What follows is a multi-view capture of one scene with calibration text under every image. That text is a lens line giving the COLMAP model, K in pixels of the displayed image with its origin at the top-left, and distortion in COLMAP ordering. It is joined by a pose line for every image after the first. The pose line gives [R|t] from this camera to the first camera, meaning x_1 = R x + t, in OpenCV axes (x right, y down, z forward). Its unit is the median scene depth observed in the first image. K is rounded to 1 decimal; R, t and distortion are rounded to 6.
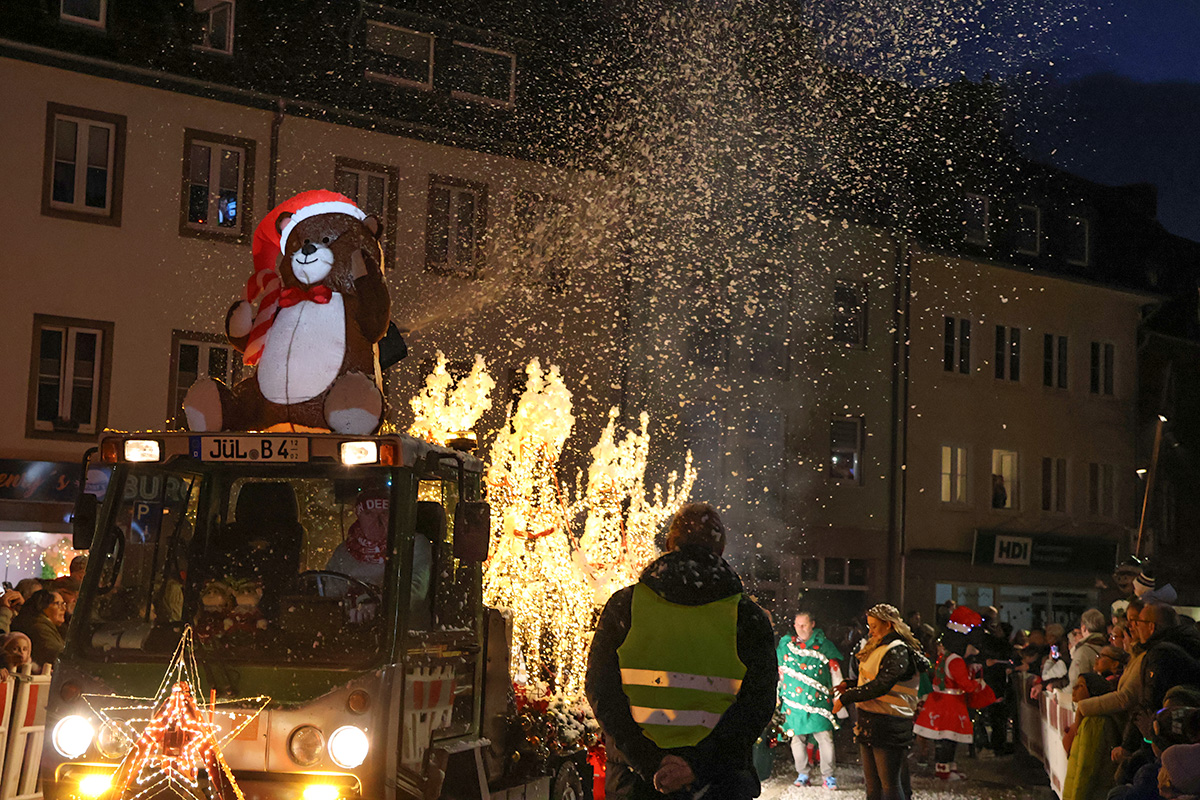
lens RADIAL K [[1728.9, 0, 602.2], [0, 1728.9, 439.6], [0, 0, 1]] dist [0.118490, 0.064211]
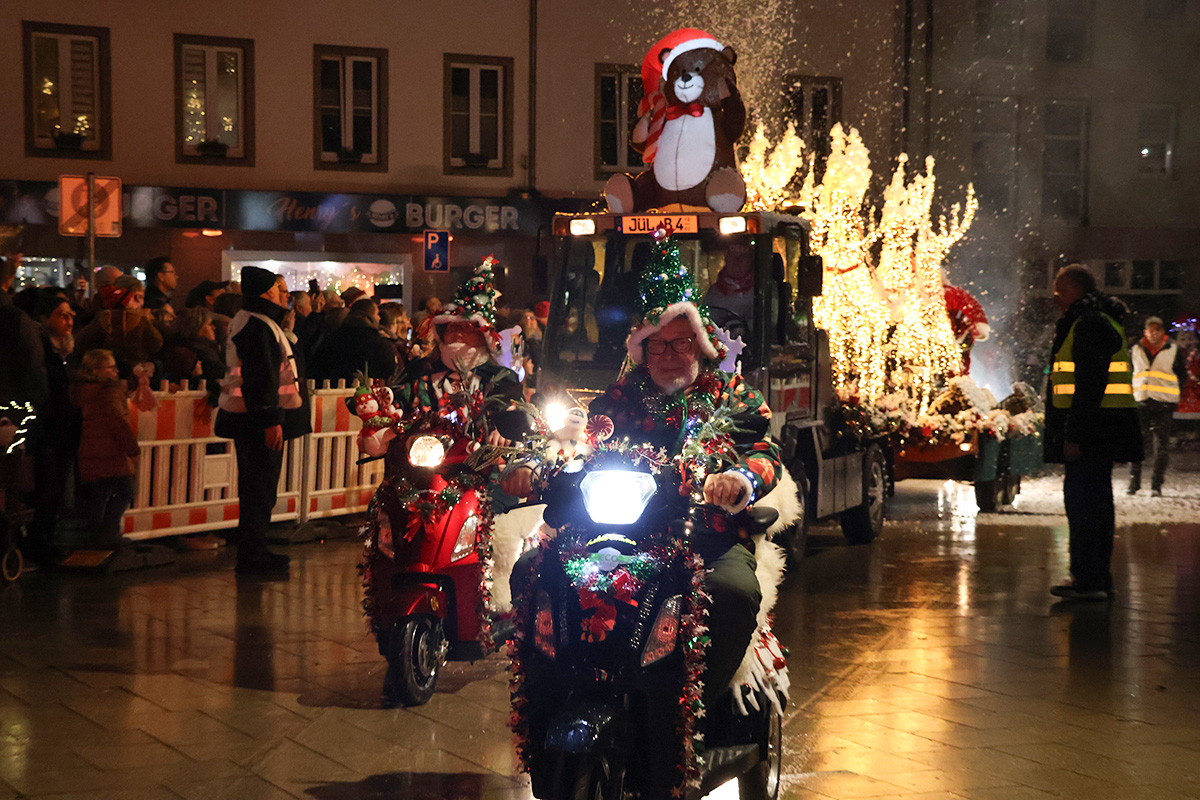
lens RADIAL K [[2013.3, 0, 602.1], [0, 2013.3, 376.8], [0, 0, 1]] dist [0.246954, -0.039387]
pose [[0.990465, -0.022597, -0.135902, -0.013326], [0.039077, 0.992023, 0.119849, -0.047507], [0.132109, -0.124016, 0.983447, -0.453139]]
